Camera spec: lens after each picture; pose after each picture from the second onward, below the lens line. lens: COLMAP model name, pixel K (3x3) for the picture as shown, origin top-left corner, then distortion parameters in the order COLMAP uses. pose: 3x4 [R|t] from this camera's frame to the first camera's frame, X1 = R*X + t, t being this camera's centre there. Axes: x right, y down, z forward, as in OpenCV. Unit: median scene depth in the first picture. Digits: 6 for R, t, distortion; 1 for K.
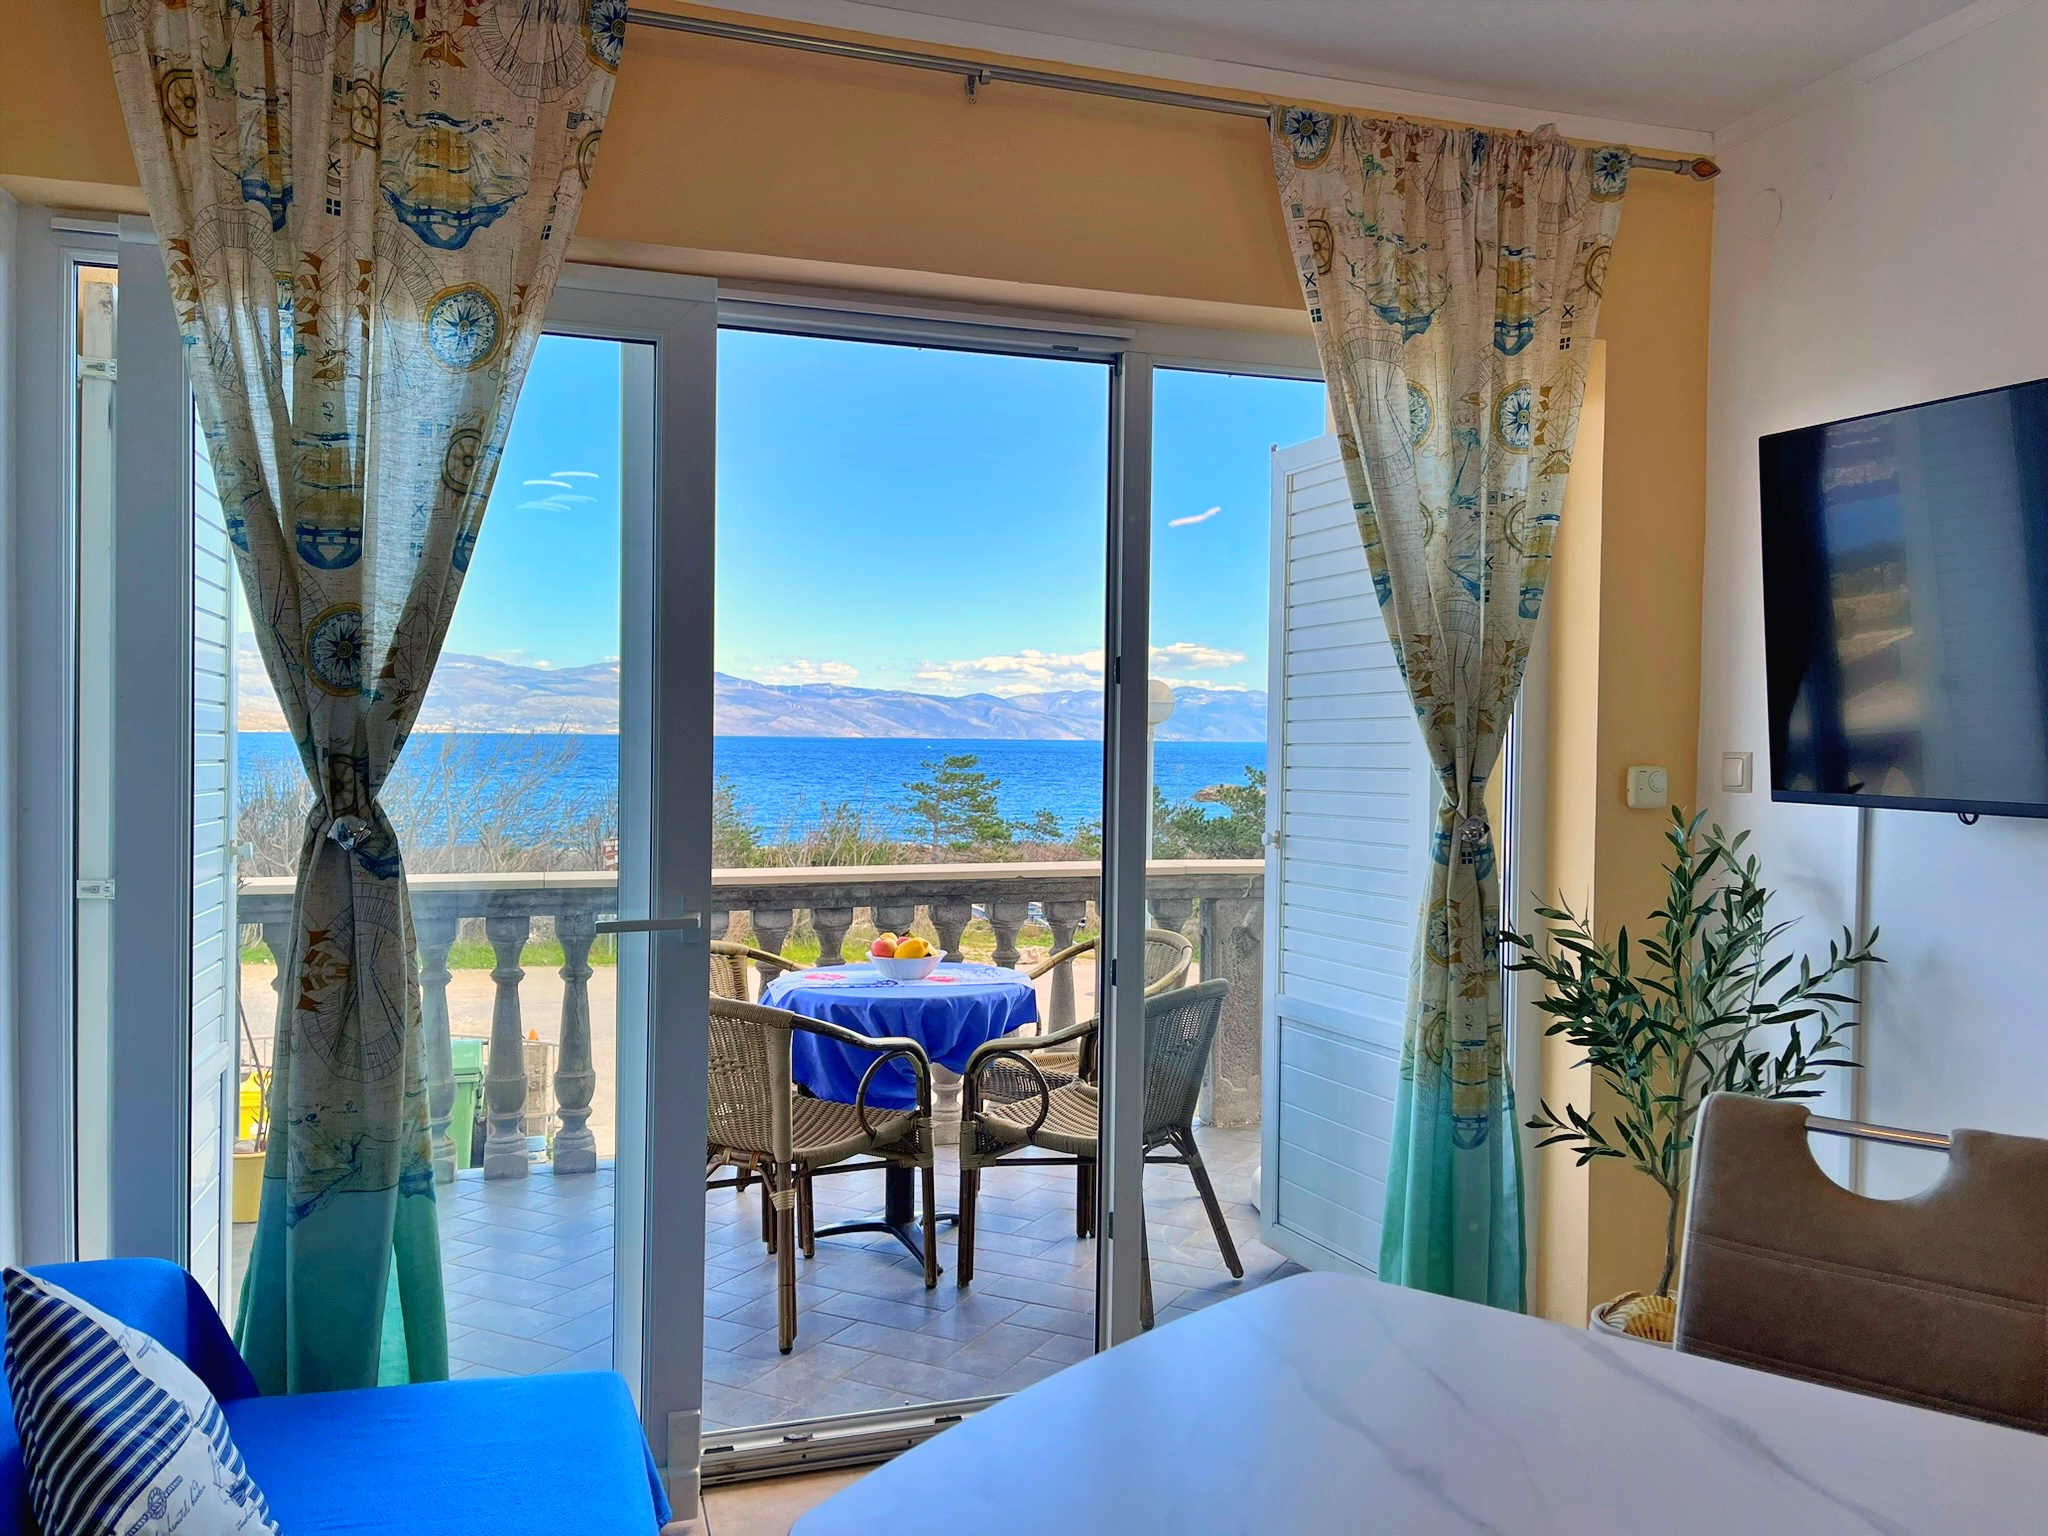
lens RADIAL K [[1531.7, 0, 1031.0], [0, 1531.7, 763.9], [0, 0, 1]] dist [0.074168, -0.103917]
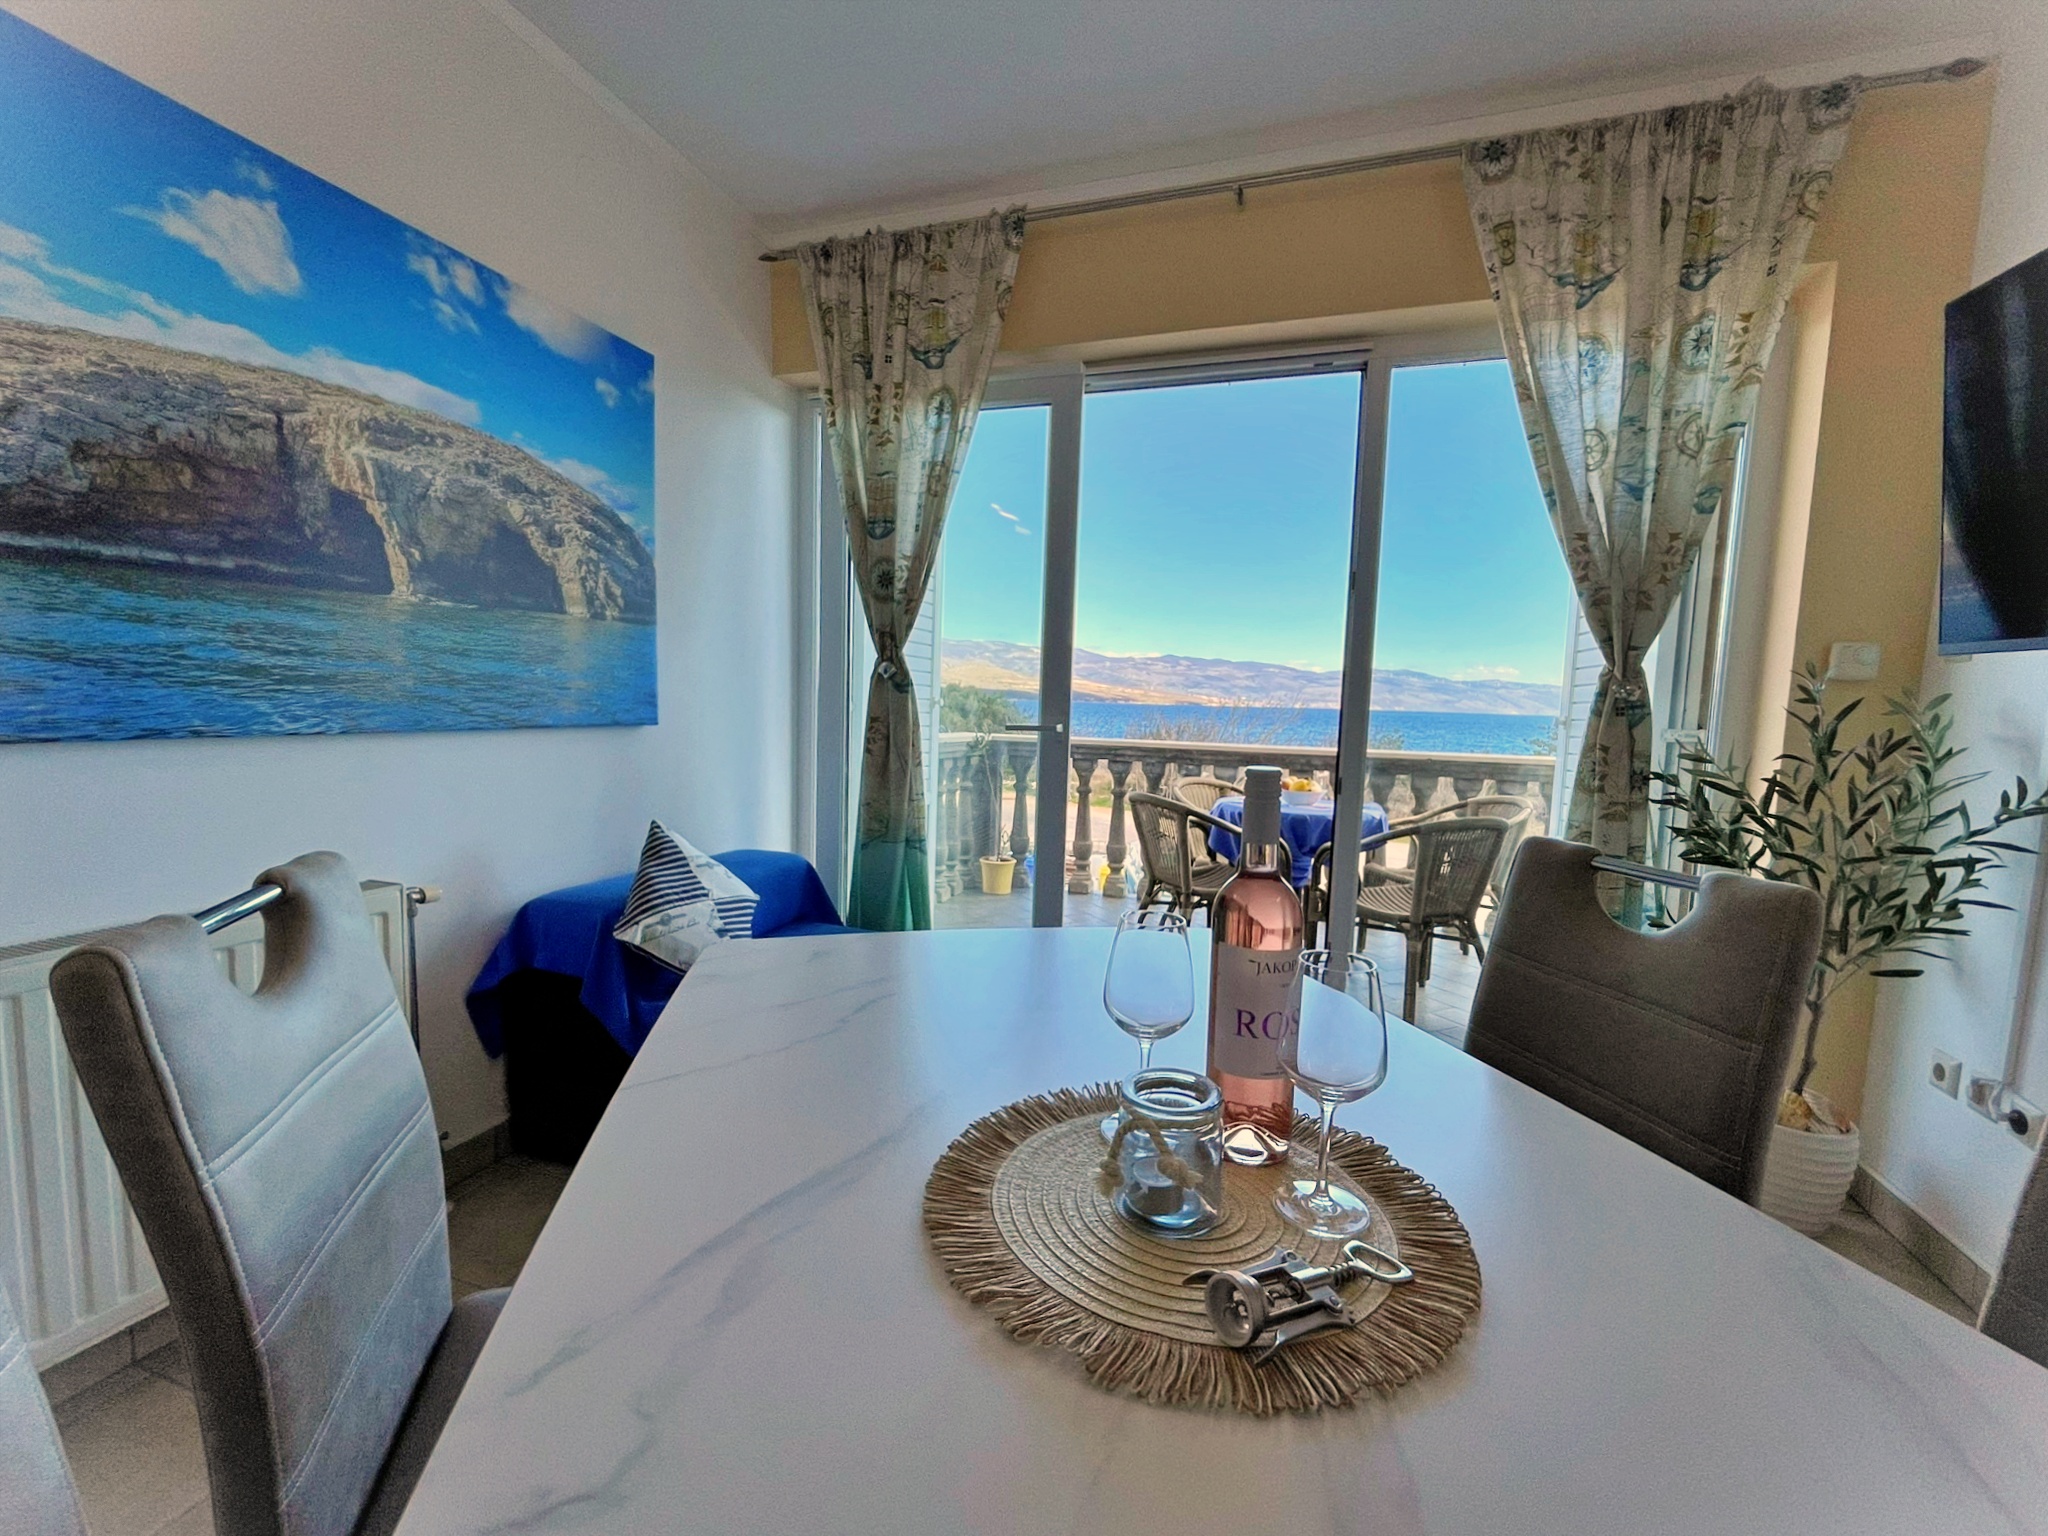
lens RADIAL K [[860.6, 0, 1011.9], [0, 860.6, 771.7], [0, 0, 1]] dist [-0.000337, 0.000620]
pose [[0.803058, 0.064741, -0.592373, 0.308469], [-0.031273, 0.997290, 0.066599, 0.079649], [0.595079, -0.034957, 0.802906, 0.140808]]
